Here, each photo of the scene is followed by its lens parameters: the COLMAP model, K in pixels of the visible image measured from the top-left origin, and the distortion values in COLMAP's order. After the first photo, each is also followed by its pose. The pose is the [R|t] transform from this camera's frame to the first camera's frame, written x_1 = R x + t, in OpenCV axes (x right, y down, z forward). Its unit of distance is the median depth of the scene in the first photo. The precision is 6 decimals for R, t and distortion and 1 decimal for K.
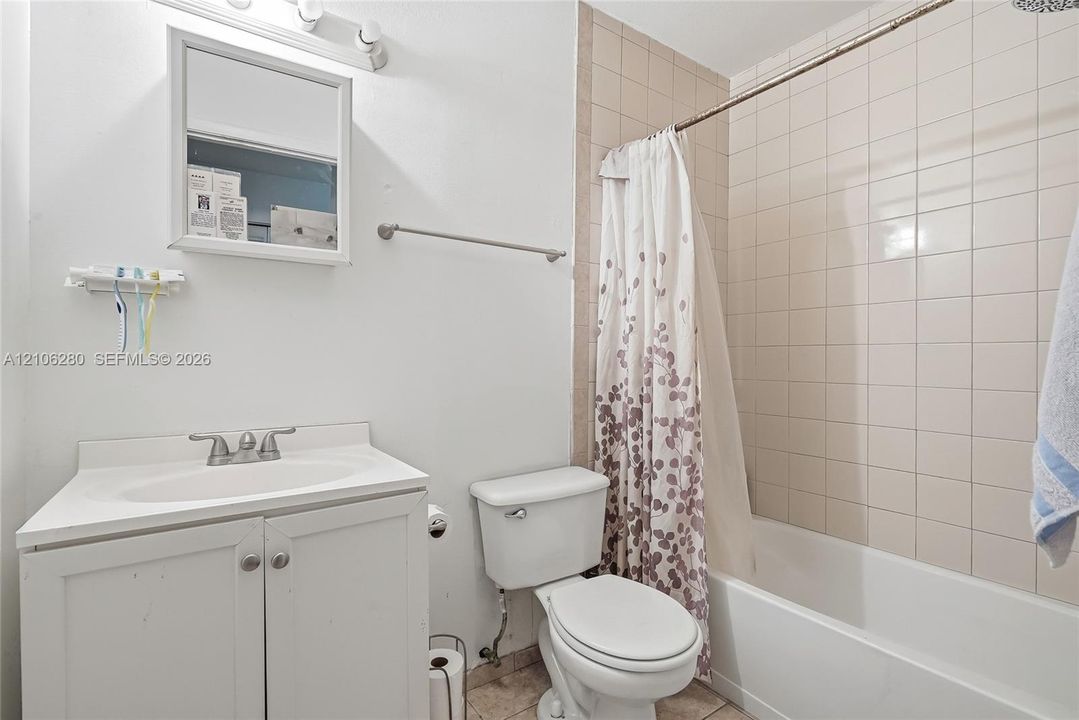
lens RADIAL K [[494.1, 0, 539.0], [0, 494.1, 359.3], [0, 0, 1]] dist [-0.017405, -0.002224]
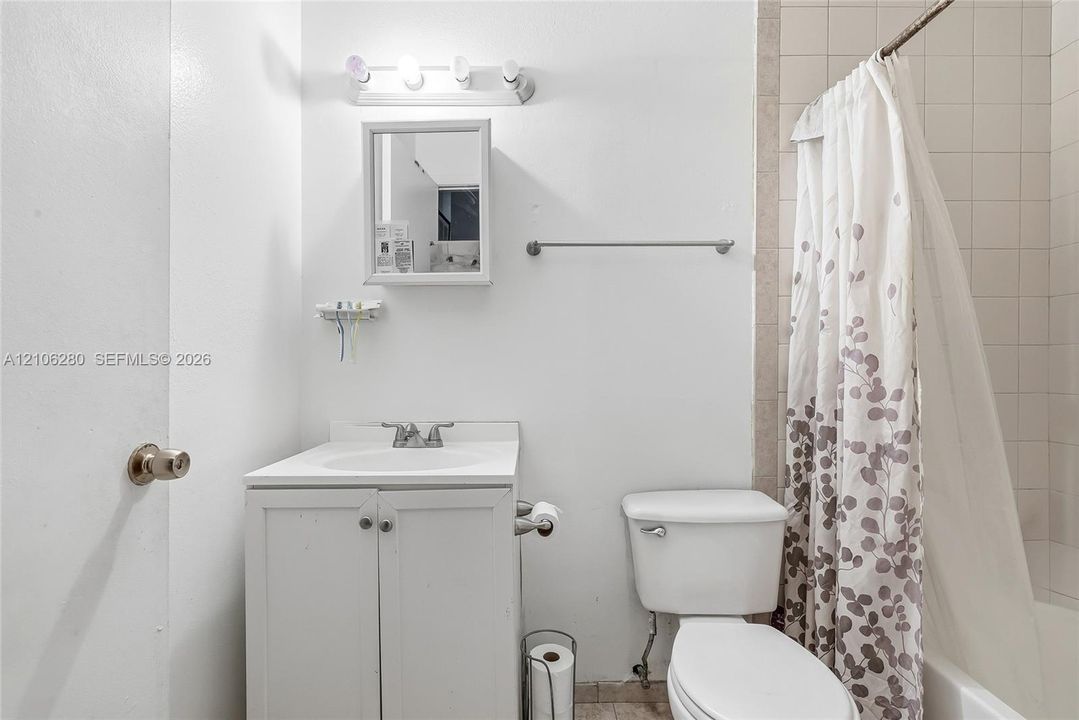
lens RADIAL K [[494.1, 0, 537.9], [0, 494.1, 364.0], [0, 0, 1]] dist [-0.017405, -0.002224]
pose [[0.815687, -0.002963, -0.578486, 0.289589], [0.003906, 0.999992, 0.000386, -0.003386], [0.578480, -0.002574, 0.815692, 0.103474]]
